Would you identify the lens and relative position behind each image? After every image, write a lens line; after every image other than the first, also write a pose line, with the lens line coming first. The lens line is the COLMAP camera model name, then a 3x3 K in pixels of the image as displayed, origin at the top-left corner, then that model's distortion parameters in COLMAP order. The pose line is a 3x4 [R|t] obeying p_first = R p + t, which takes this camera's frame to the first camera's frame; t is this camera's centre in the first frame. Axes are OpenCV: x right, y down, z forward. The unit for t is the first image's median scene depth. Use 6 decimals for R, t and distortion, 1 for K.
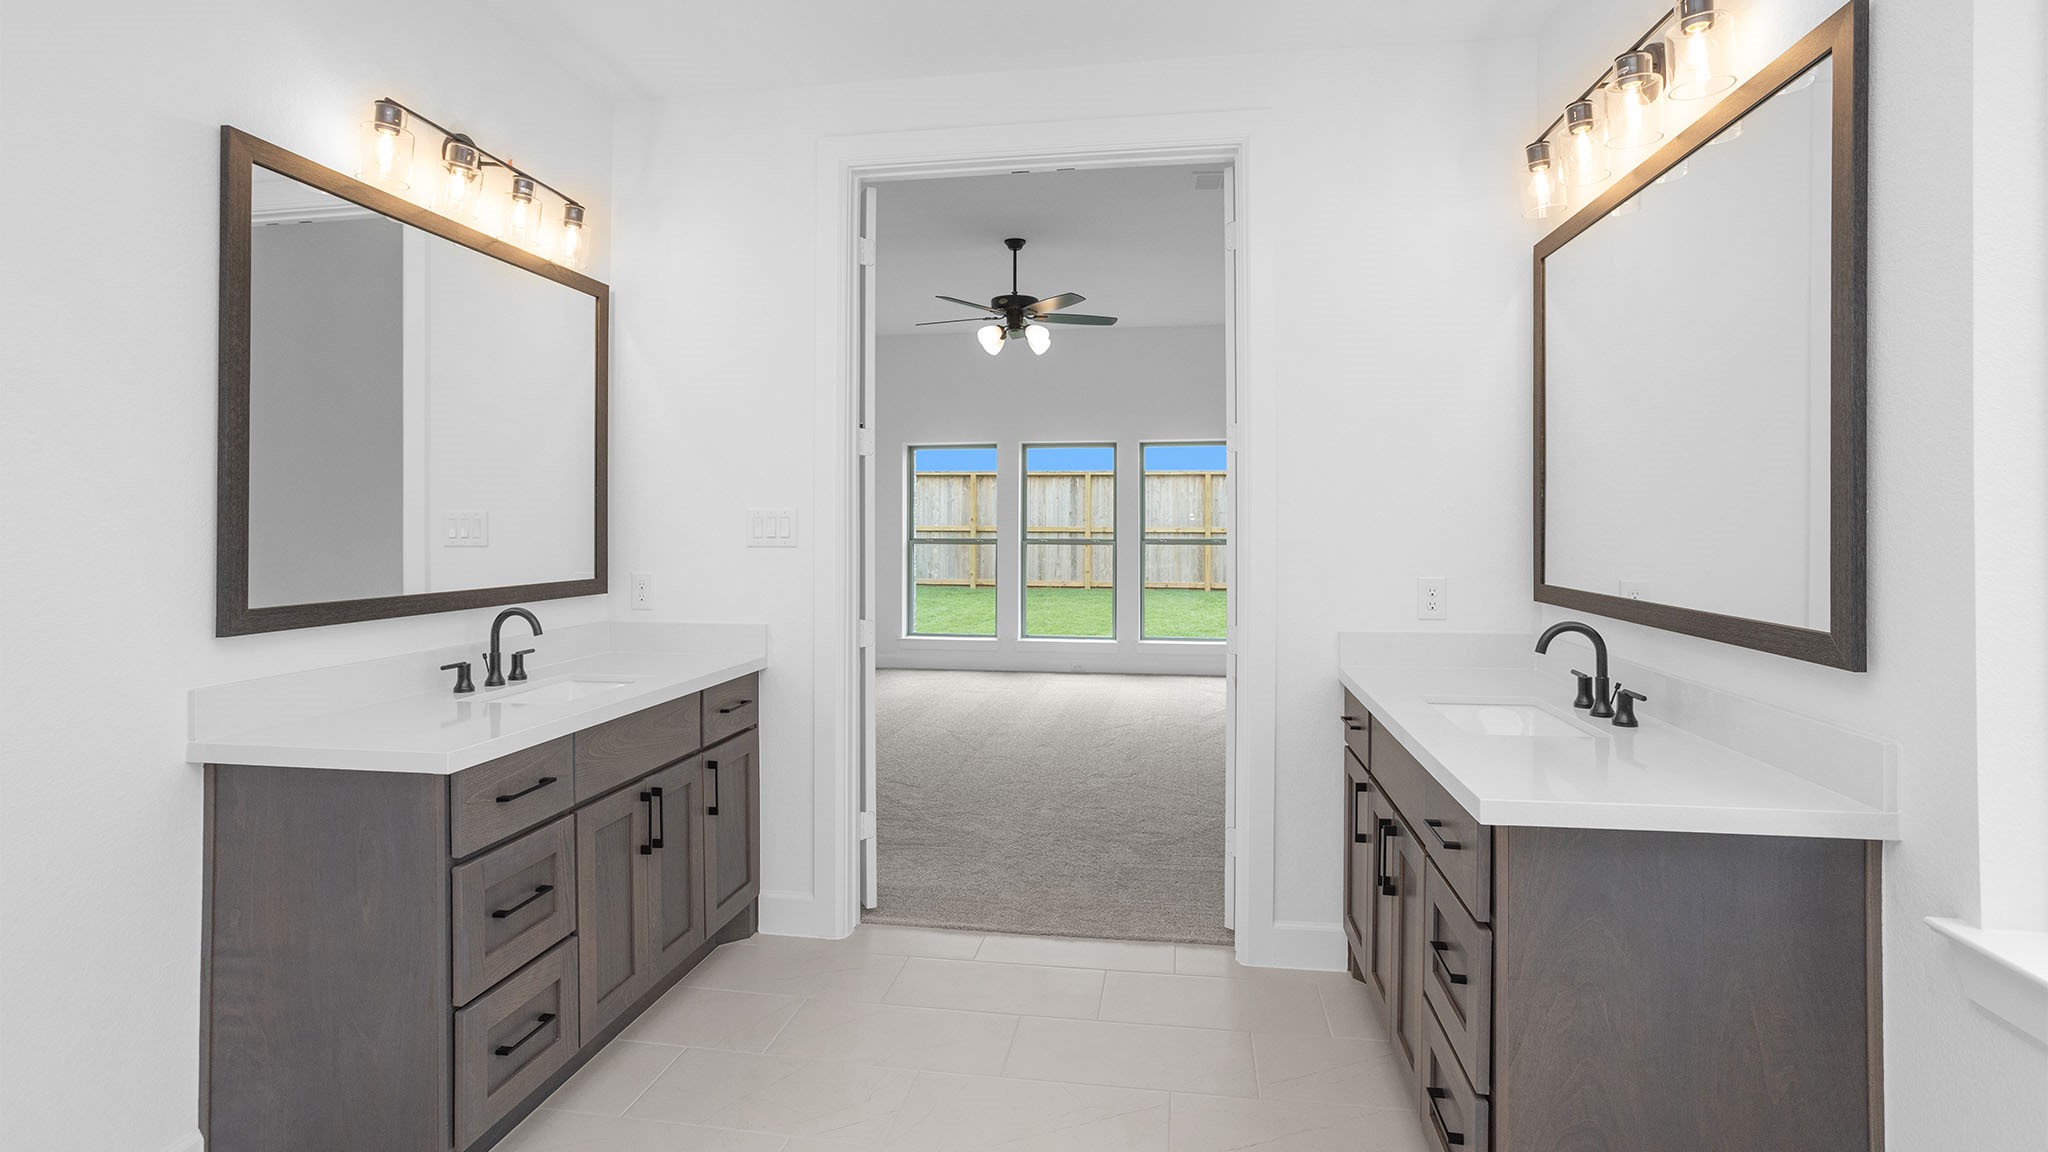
lens RADIAL K [[990.9, 0, 1020.6], [0, 990.9, 521.4], [0, 0, 1]] dist [-0.055700, 0.035536]
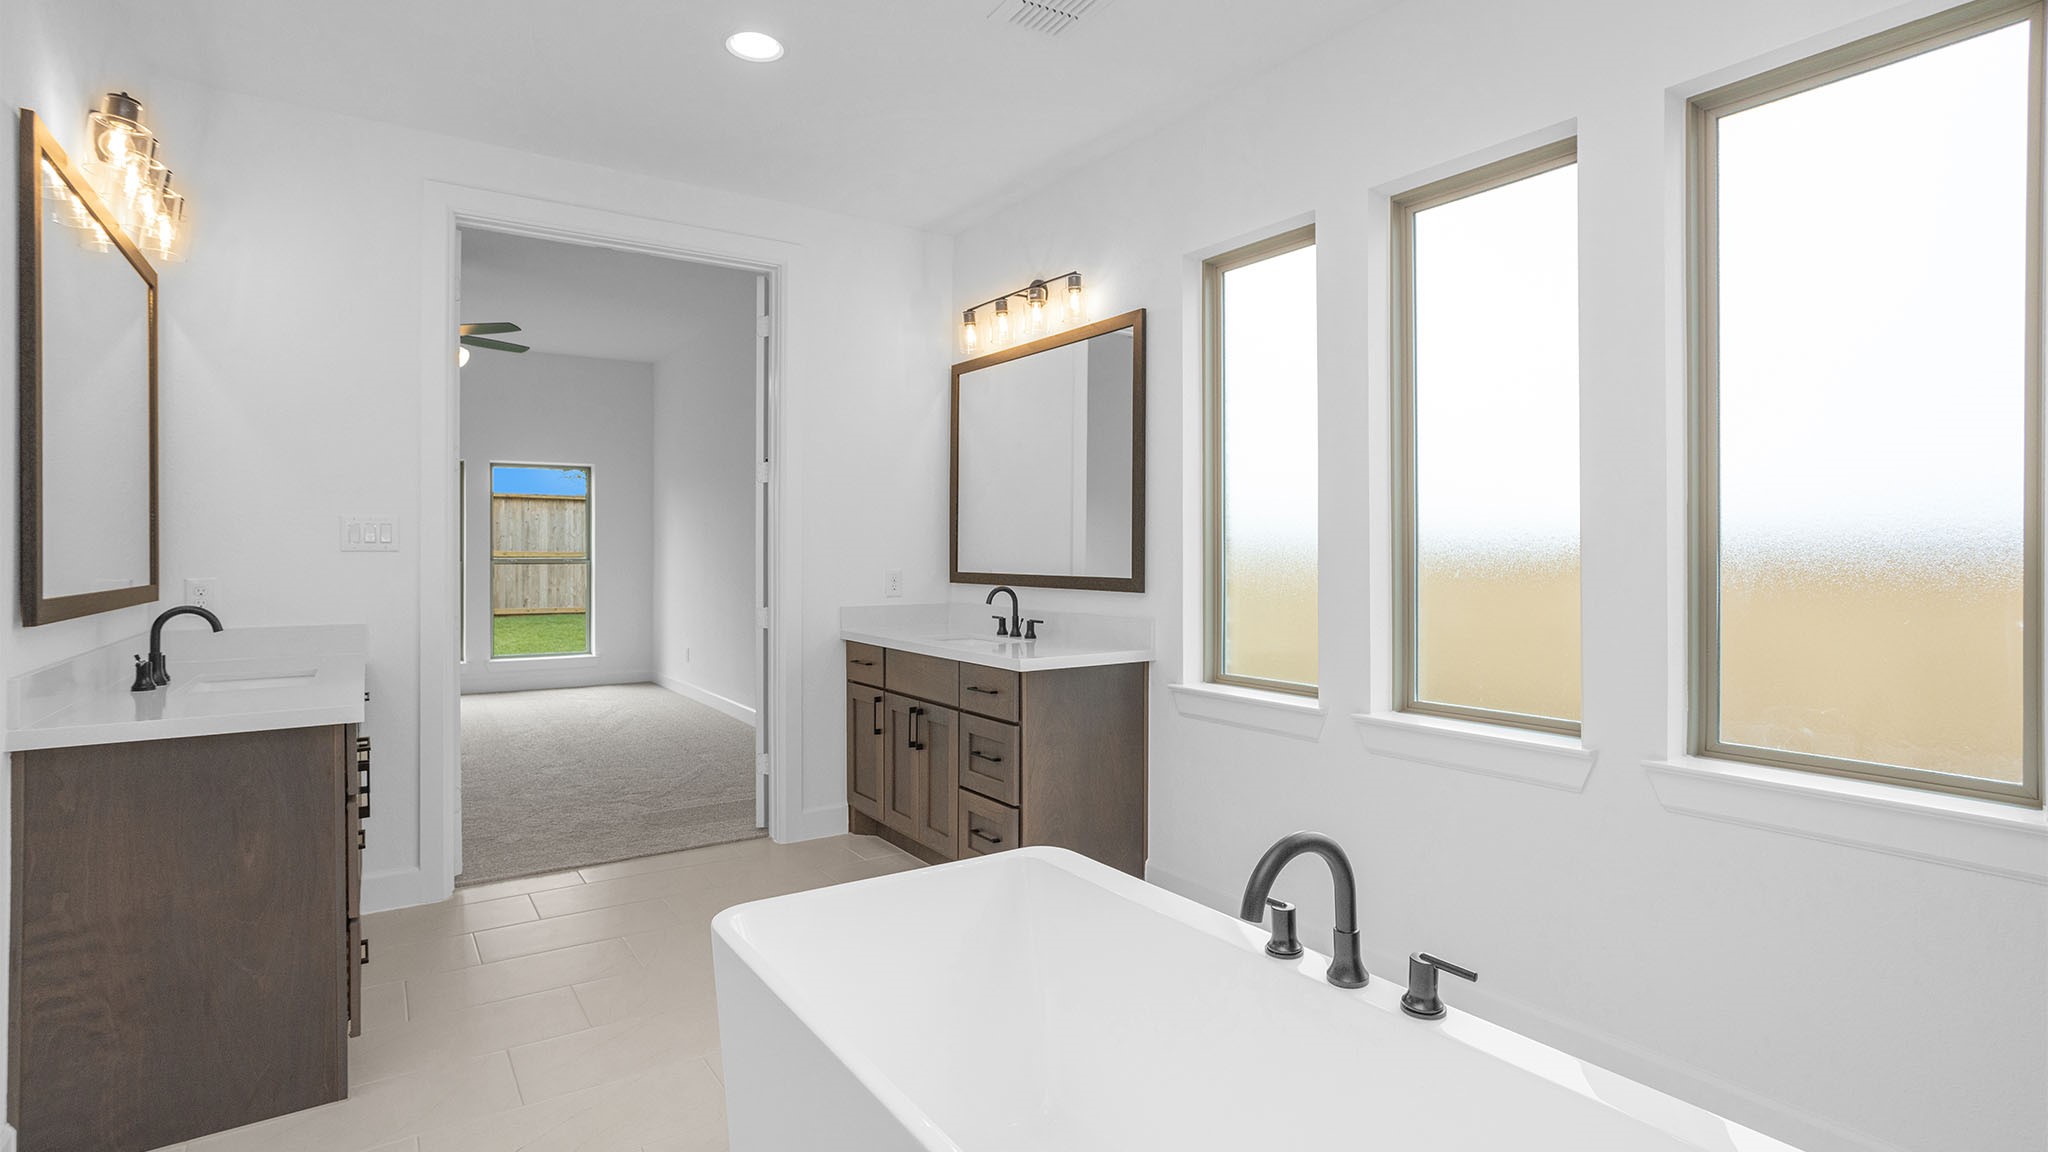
lens RADIAL K [[985.5, 0, 1022.8], [0, 985.5, 564.9], [0, 0, 1]] dist [-0.054416, 0.033634]
pose [[0.729621, -0.009440, 0.683786, -0.564381], [-0.001384, 0.999882, 0.015280, 0.029029], [-0.683850, -0.012095, 0.729522, -0.314524]]
